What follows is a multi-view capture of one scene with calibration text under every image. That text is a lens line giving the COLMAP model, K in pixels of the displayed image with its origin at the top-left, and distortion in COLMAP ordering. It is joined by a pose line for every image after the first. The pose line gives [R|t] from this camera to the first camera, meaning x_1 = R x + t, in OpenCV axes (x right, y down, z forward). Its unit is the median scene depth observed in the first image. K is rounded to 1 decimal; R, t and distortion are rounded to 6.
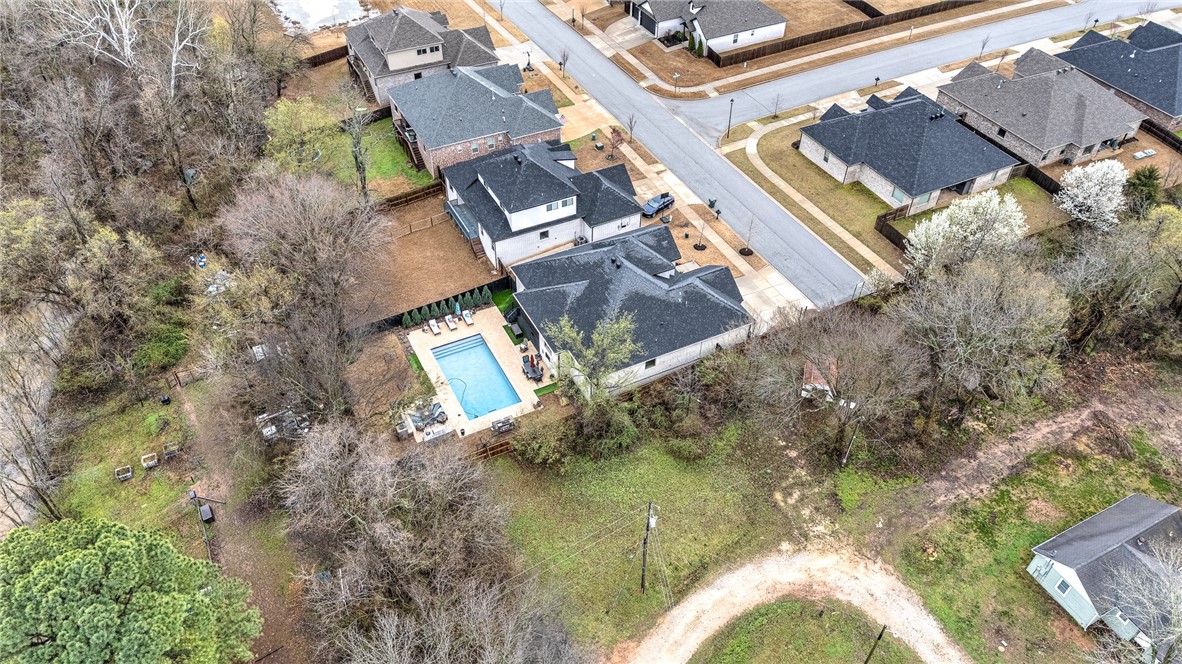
lens RADIAL K [[874.5, 0, 591.0], [0, 874.5, 332.0], [0, 0, 1]] dist [0.112785, -0.121274]
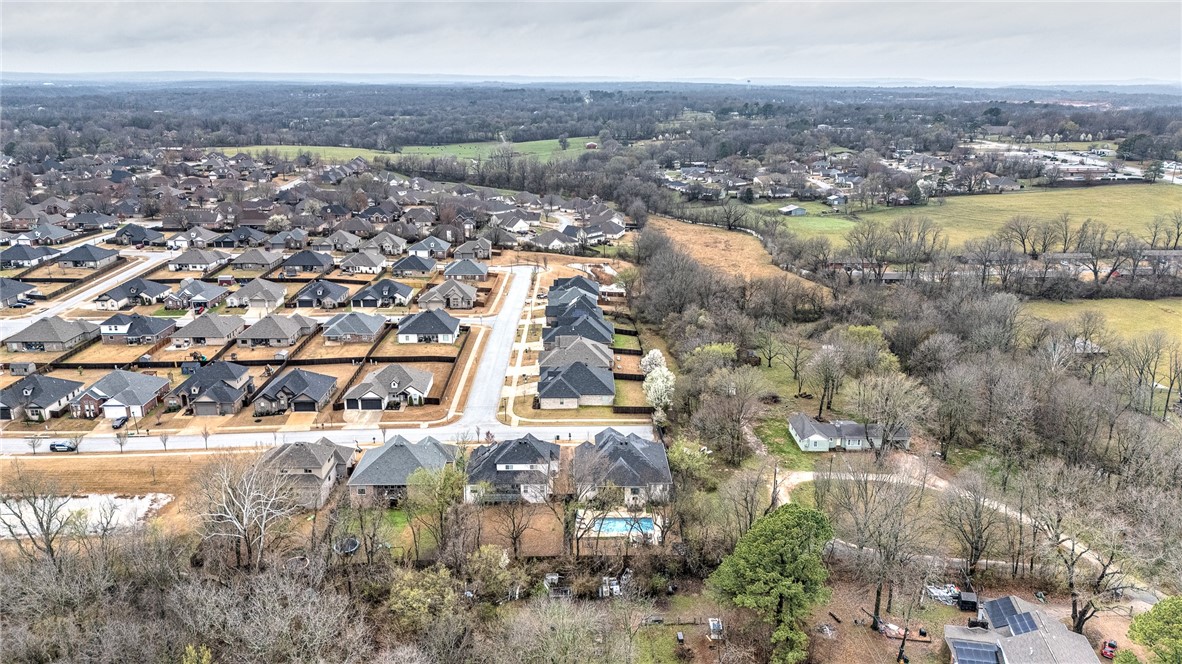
lens RADIAL K [[874.5, 0, 591.0], [0, 874.5, 332.0], [0, 0, 1]] dist [0.112785, -0.121274]
pose [[0.449392, -0.259889, 0.854696, -1.266303], [0.610081, 0.788176, -0.081113, -0.121648], [-0.652570, 0.557885, 0.512753, -0.100049]]
